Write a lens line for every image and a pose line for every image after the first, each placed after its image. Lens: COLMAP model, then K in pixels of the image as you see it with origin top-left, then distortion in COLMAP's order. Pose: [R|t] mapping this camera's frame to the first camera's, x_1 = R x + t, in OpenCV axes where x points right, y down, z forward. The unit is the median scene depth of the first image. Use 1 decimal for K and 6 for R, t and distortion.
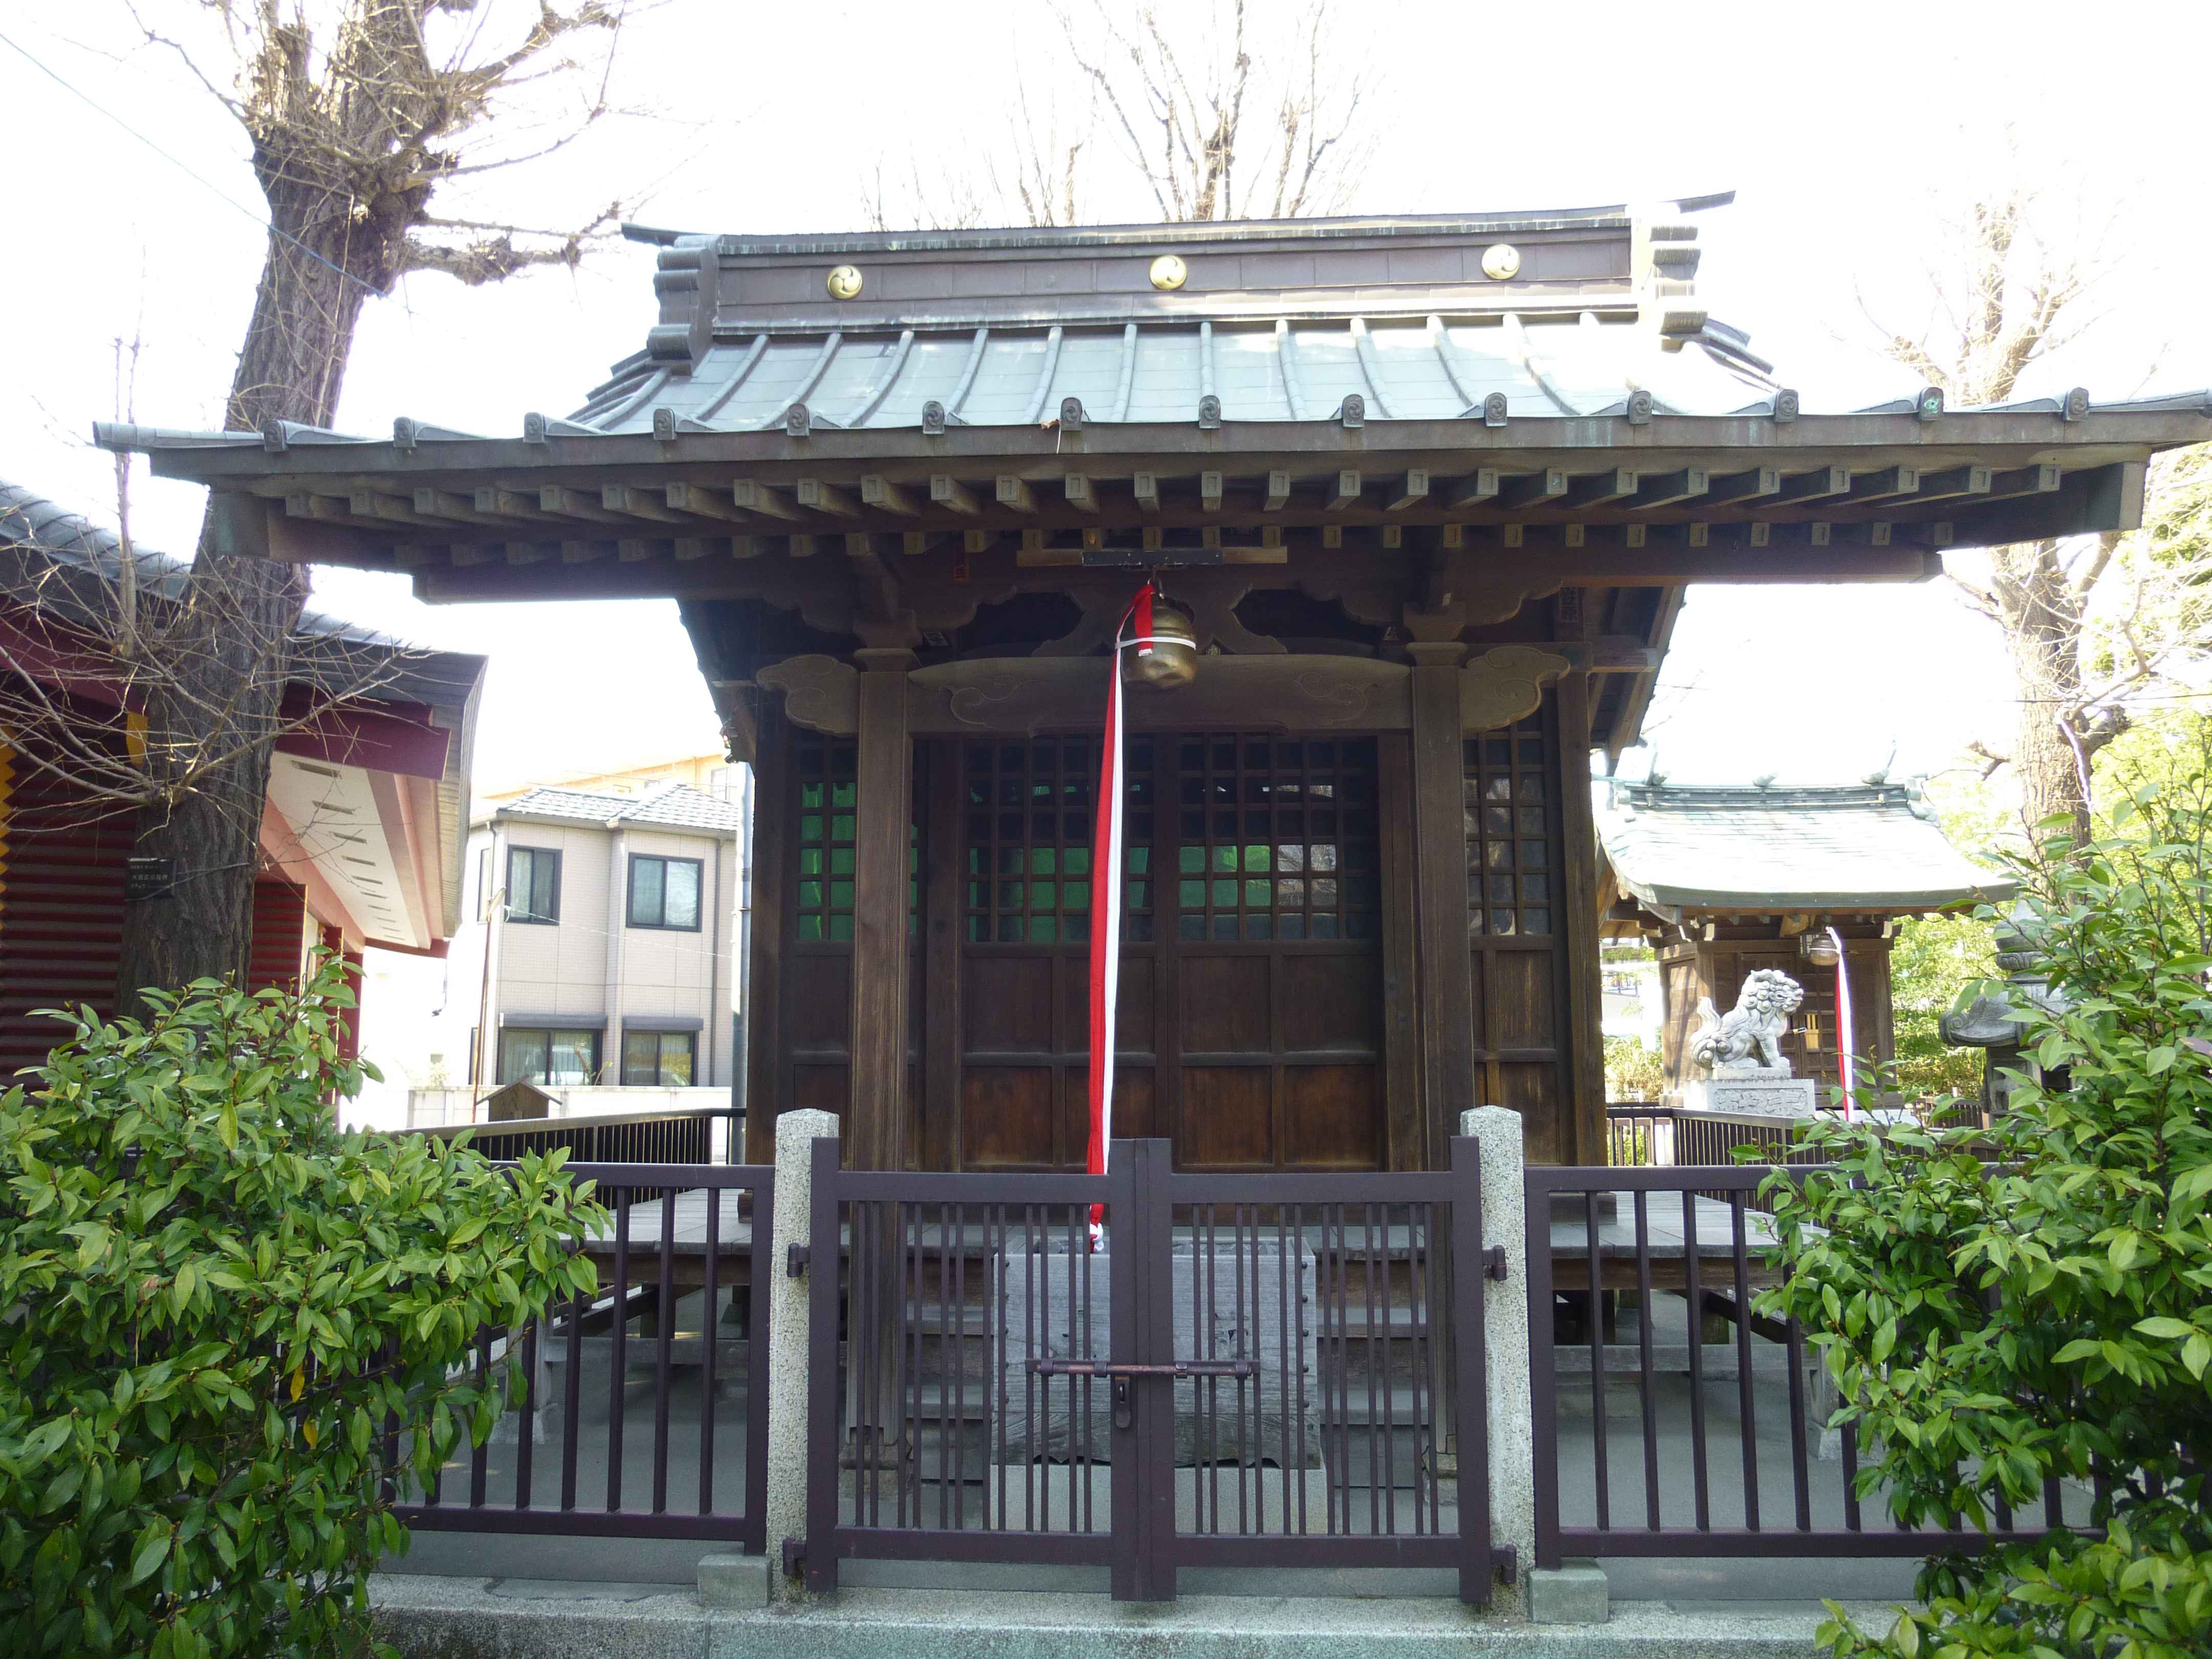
lens RADIAL K [[1655.4, 0, 1103.9], [0, 1655.4, 847.2], [0, 0, 1]] dist [-0.070017, 0.068236]
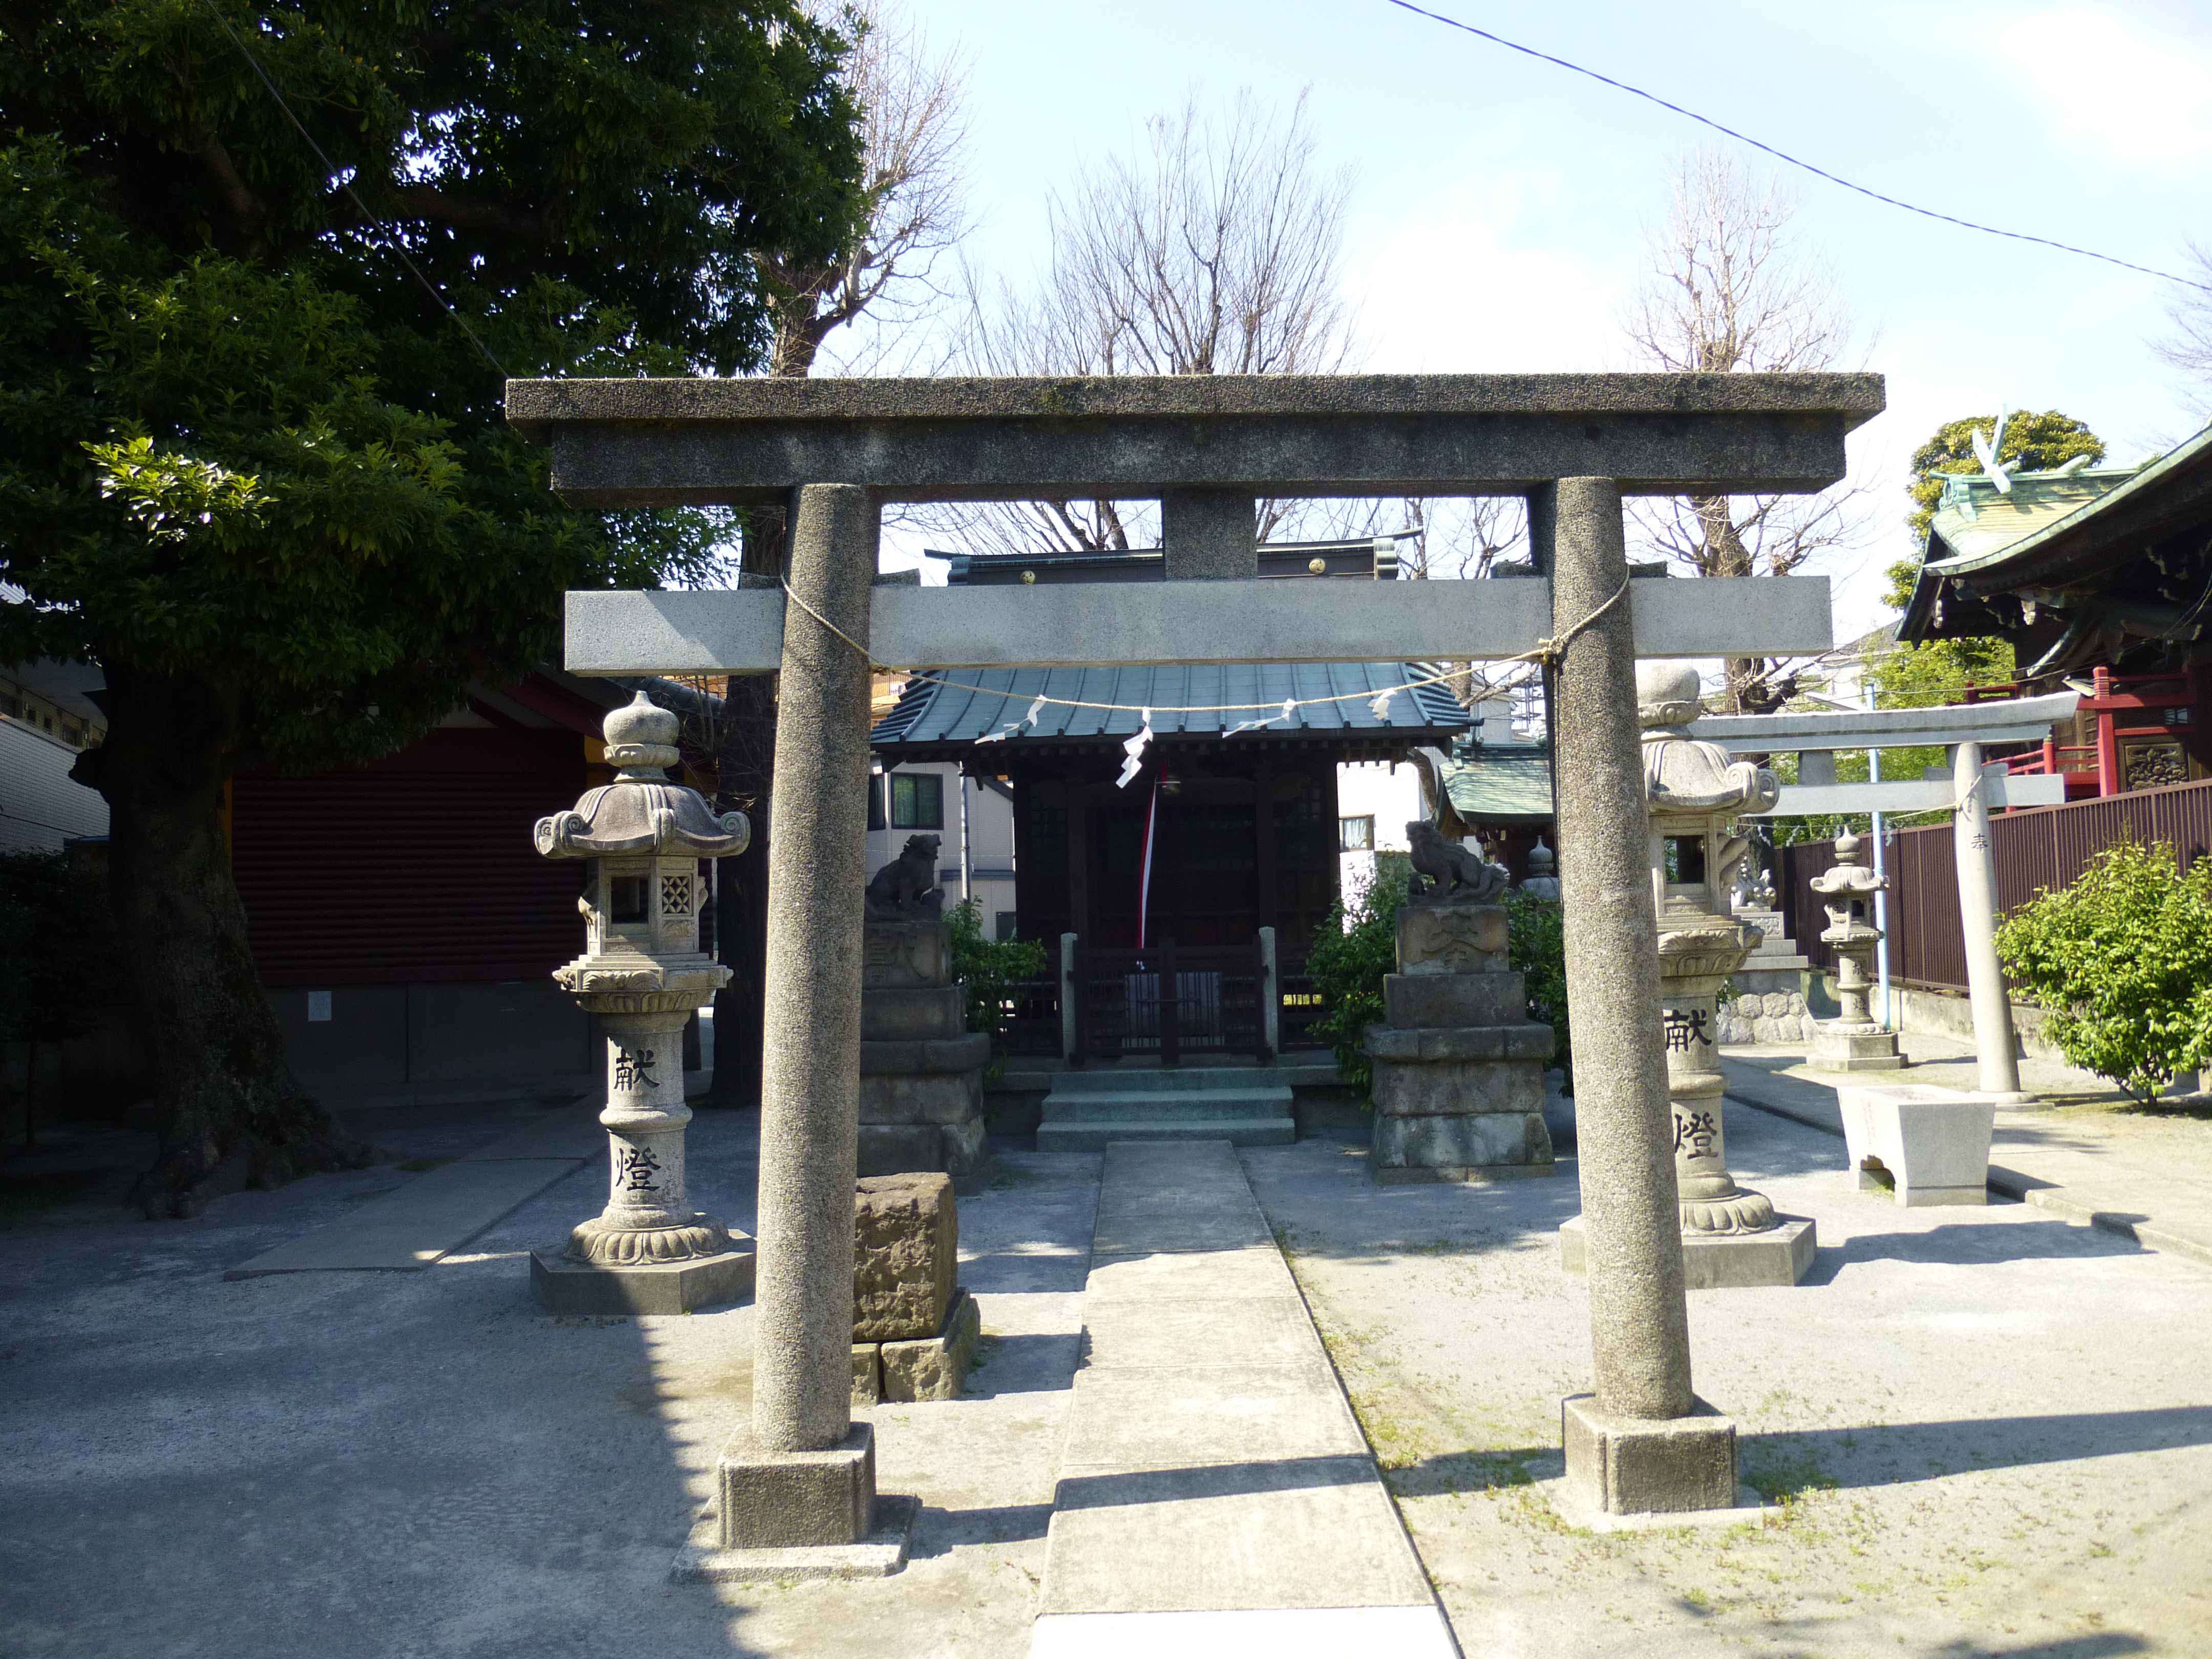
lens RADIAL K [[1655.4, 0, 1103.9], [0, 1655.4, 847.2], [0, 0, 1]] dist [-0.070017, 0.068236]
pose [[0.999393, -0.027958, -0.020802, -0.031673], [0.029565, 0.996242, 0.081415, -0.309374], [0.018448, -0.081980, 0.996463, -2.514097]]
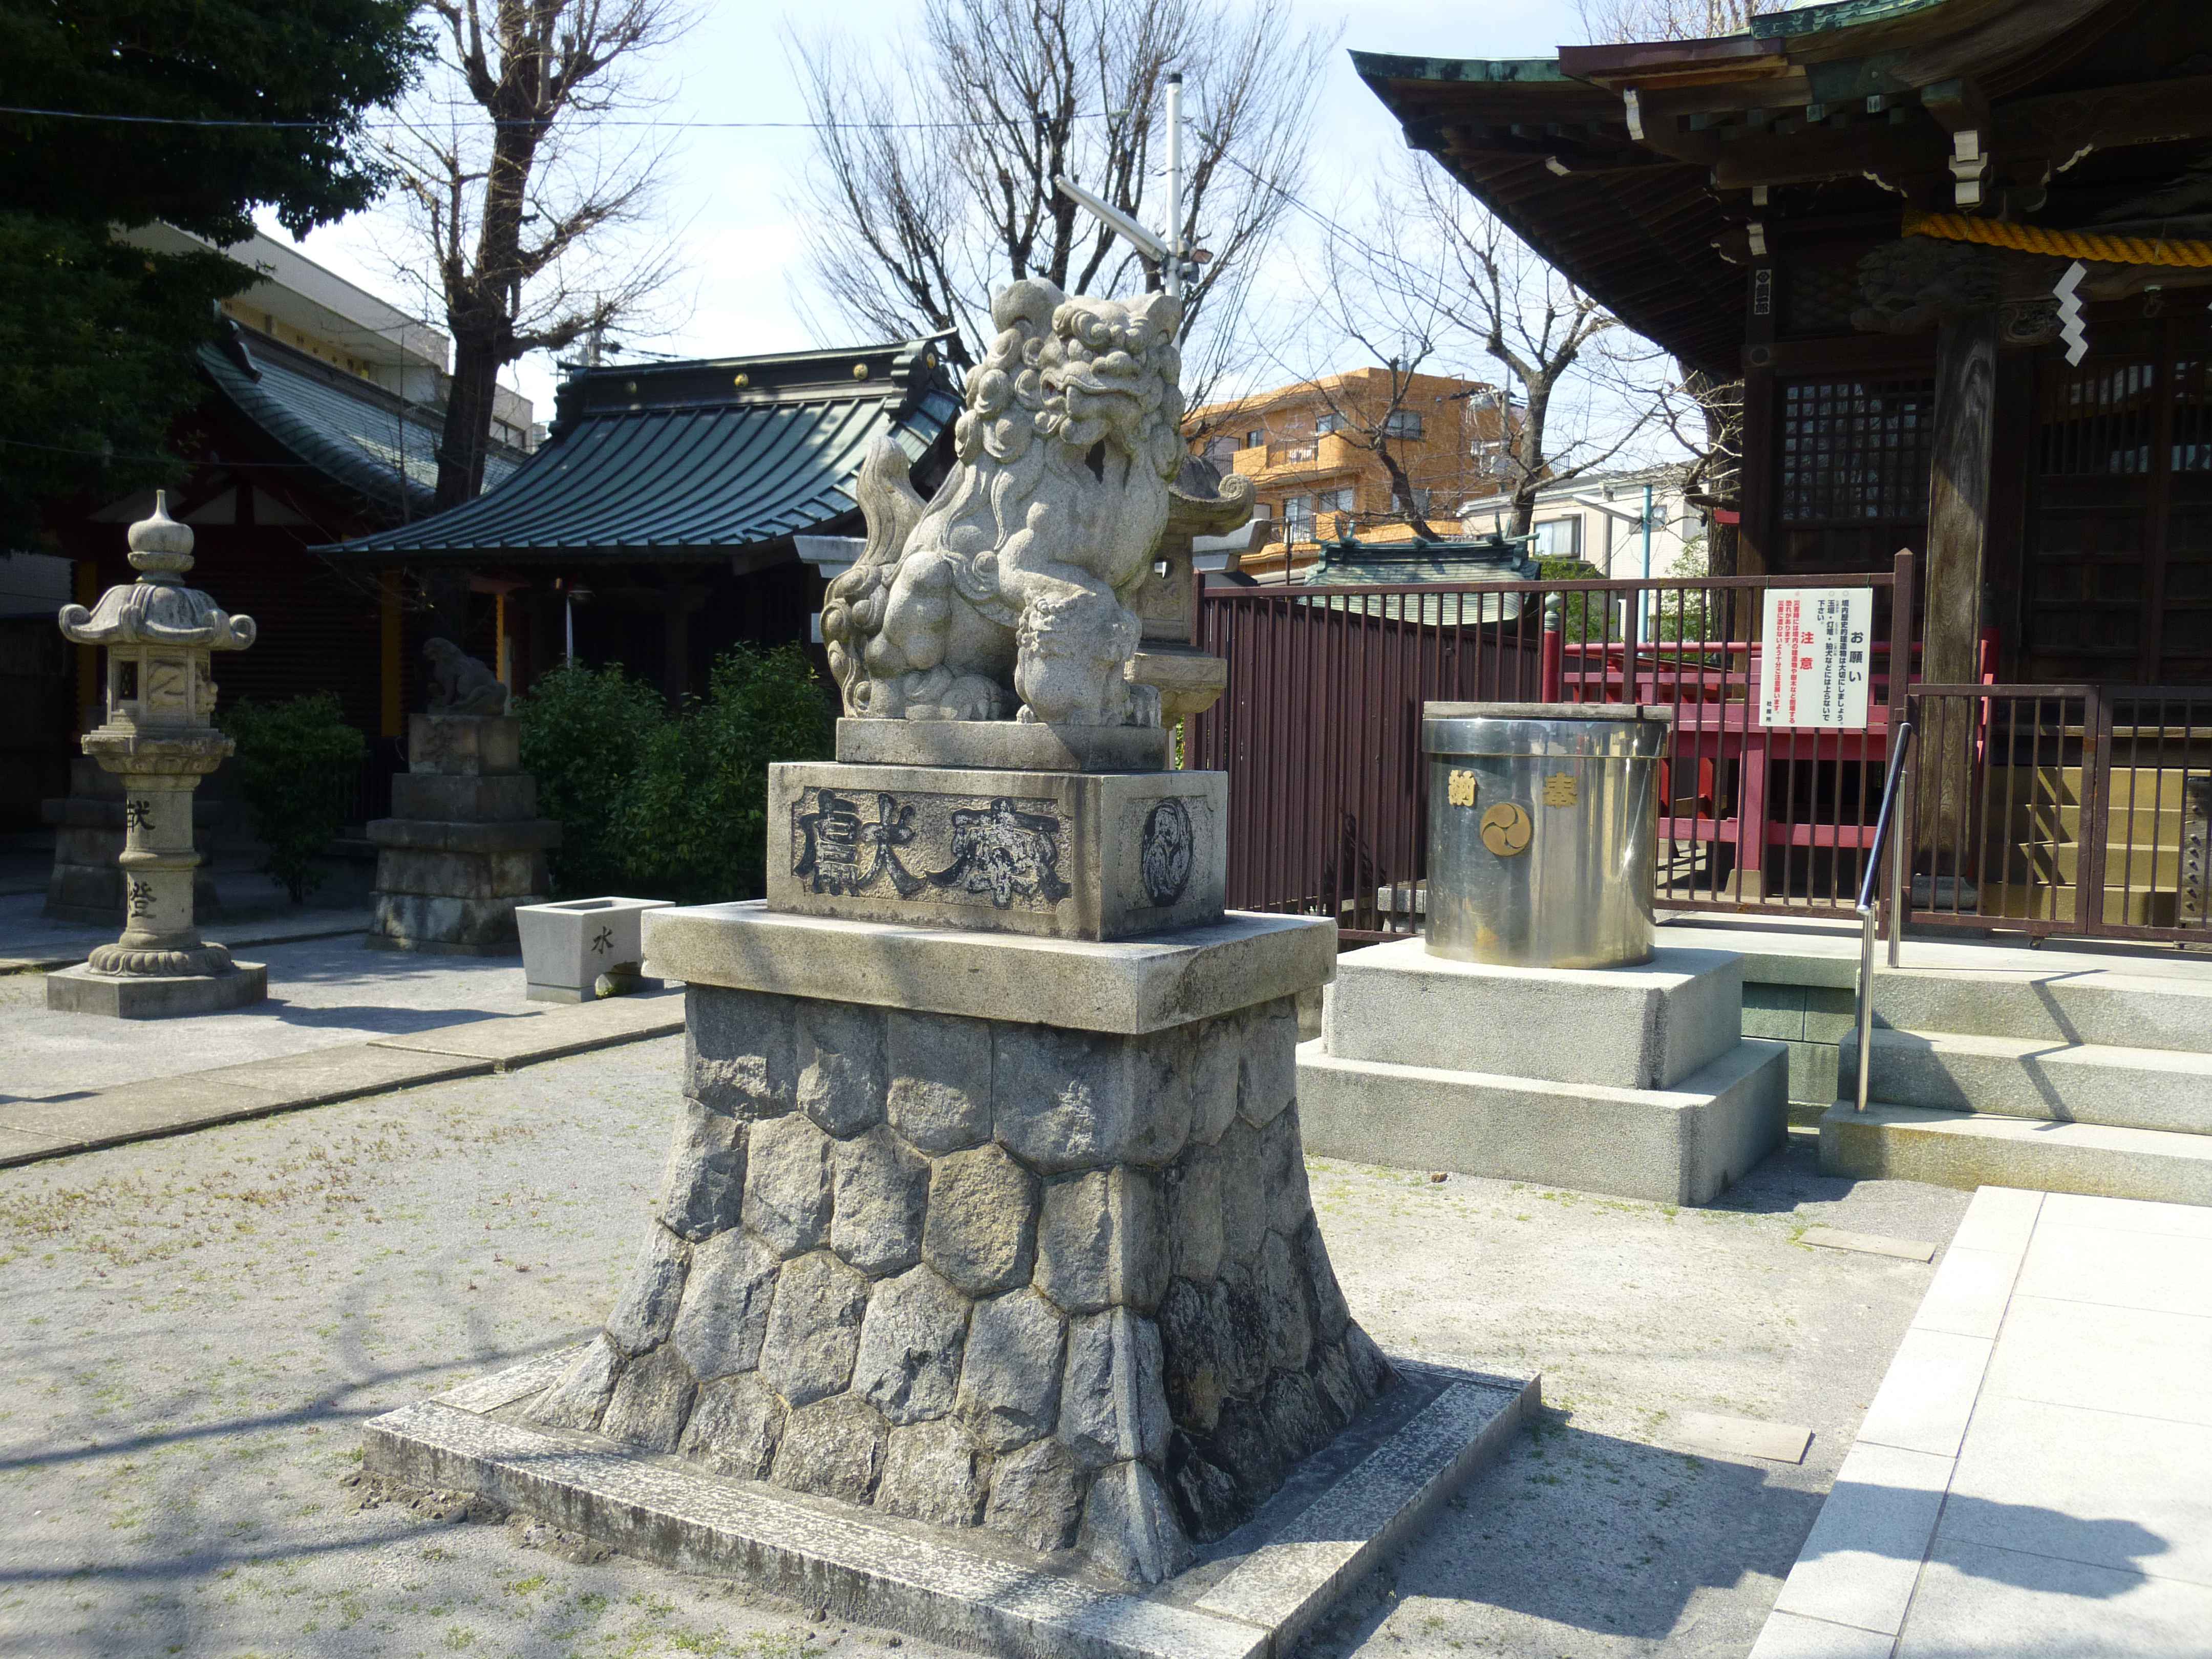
lens RADIAL K [[1941.2, 0, 1106.0], [0, 1941.2, 829.5], [0, 0, 1]] dist [0.000624, 0.000893]
pose [[0.907354, 0.044223, -0.418035, 3.600994], [0.030887, 0.984749, 0.171217, -0.351660], [0.419232, -0.168266, 0.892150, -2.565158]]
